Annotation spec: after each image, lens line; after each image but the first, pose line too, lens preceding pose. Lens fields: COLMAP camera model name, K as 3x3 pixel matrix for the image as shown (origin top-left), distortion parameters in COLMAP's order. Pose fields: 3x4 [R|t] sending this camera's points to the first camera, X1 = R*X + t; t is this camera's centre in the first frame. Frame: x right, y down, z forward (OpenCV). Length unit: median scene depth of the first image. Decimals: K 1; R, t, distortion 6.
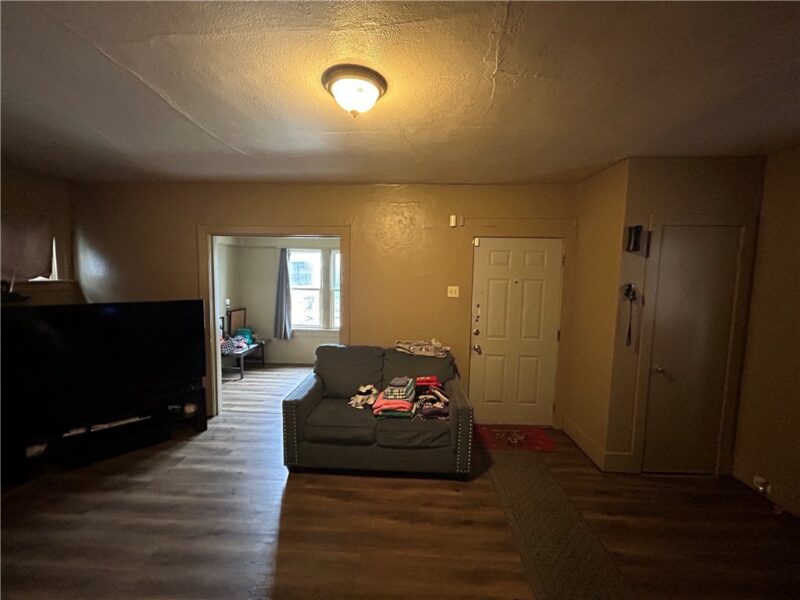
lens RADIAL K [[321.4, 0, 398.2], [0, 321.4, 298.6], [0, 0, 1]] dist [-0.001719, 0.000316]
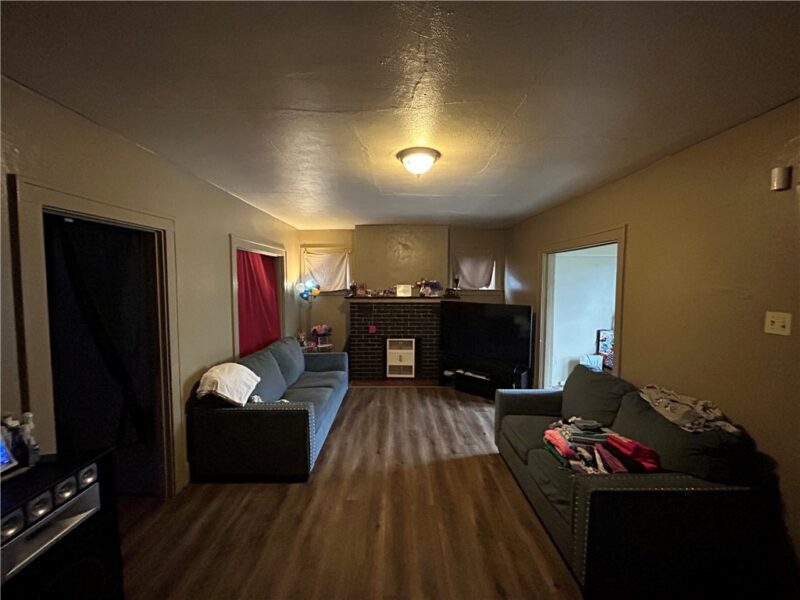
lens RADIAL K [[321.4, 0, 400.0], [0, 321.4, 300.2], [0, 0, 1]] dist [-0.001719, 0.000316]
pose [[0.063392, 0.047614, -0.996852, 0.626919], [-0.087620, 0.995270, 0.041966, -0.027282], [0.994135, 0.084684, 0.067264, 0.406868]]
